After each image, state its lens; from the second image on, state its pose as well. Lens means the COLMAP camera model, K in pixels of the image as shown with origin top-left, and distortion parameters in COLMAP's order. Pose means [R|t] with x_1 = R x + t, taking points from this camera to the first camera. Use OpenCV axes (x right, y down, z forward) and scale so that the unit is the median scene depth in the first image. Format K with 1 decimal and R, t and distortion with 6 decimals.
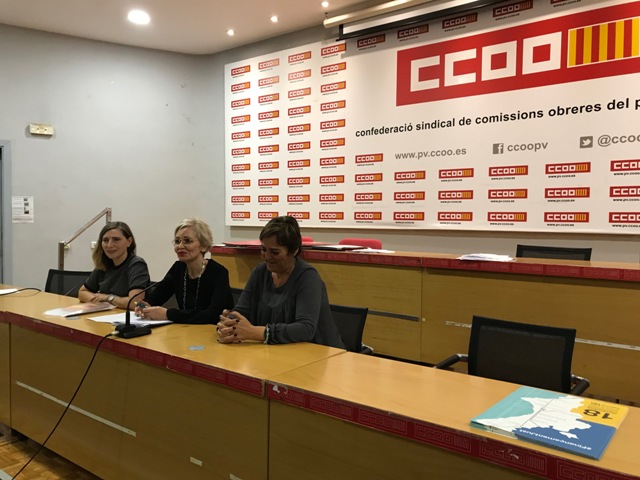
lens RADIAL K [[521.3, 0, 319.8], [0, 521.3, 235.9], [0, 0, 1]] dist [0.010687, 0.004578]
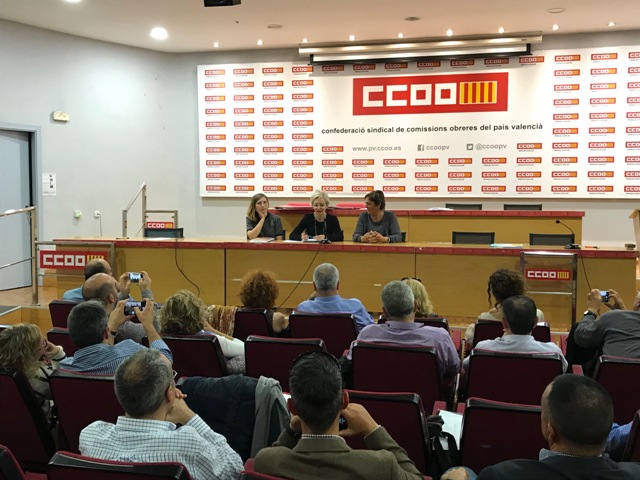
lens RADIAL K [[702.1, 0, 320.0], [0, 702.1, 240.0], [0, 0, 1]] dist [0.111993, -0.245851]
pose [[0.919051, -0.034805, 0.392599, -0.810287], [0.019358, 0.998877, 0.043237, 0.022666], [-0.393663, -0.032137, 0.918693, -0.907257]]
